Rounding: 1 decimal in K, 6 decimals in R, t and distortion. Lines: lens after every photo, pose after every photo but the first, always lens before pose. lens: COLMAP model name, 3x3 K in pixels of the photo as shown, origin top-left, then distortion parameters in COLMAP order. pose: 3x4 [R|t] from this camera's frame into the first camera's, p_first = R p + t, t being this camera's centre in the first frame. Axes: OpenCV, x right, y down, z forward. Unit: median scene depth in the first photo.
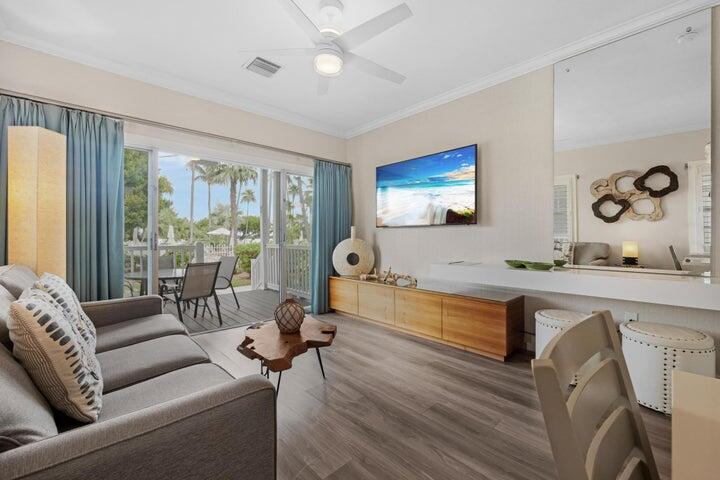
lens RADIAL K [[306.9, 0, 357.2], [0, 306.9, 236.6], [0, 0, 1]] dist [-0.001194, -0.000164]
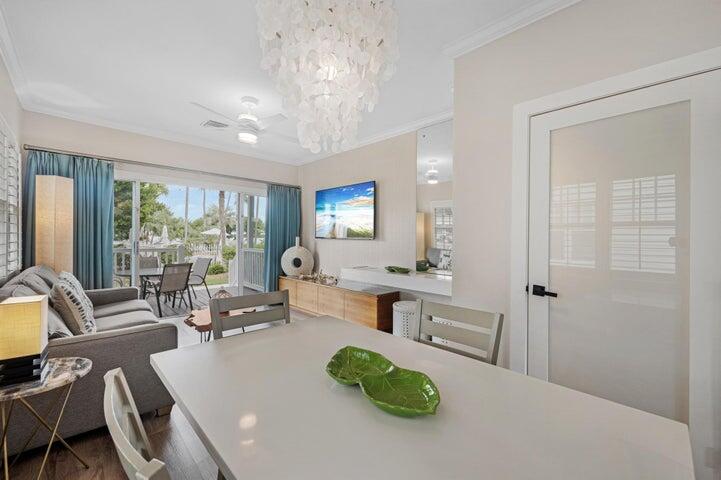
lens RADIAL K [[307.2, 0, 360.5], [0, 307.2, 240.0], [0, 0, 1]] dist [0.001212, 0.000078]
pose [[0.999796, 0.017085, 0.010816, 0.284307], [-0.017183, 0.999811, 0.009063, -0.044999], [-0.010659, -0.009247, 0.999900, -0.336031]]
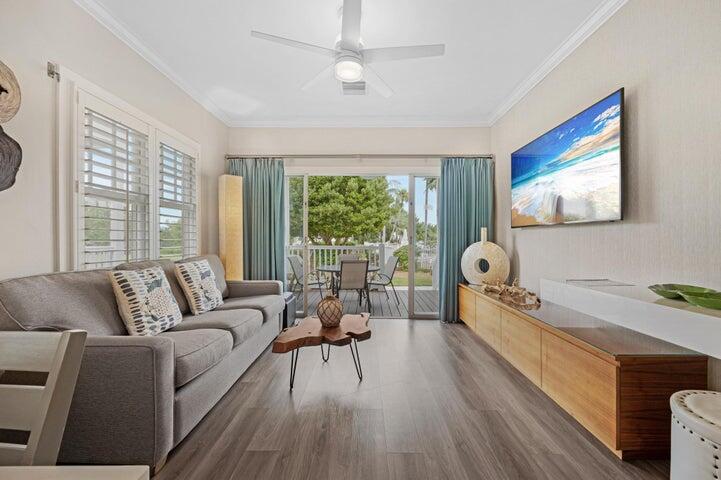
lens RADIAL K [[297.4, 0, 360.5], [0, 297.4, 240.0], [0, 0, 1]] dist [-0.001293, -0.000077]
pose [[0.716604, 0.006105, -0.697454, 0.388279], [-0.004295, 0.999981, 0.004340, -0.001966], [0.697467, -0.000115, 0.716617, 0.199948]]
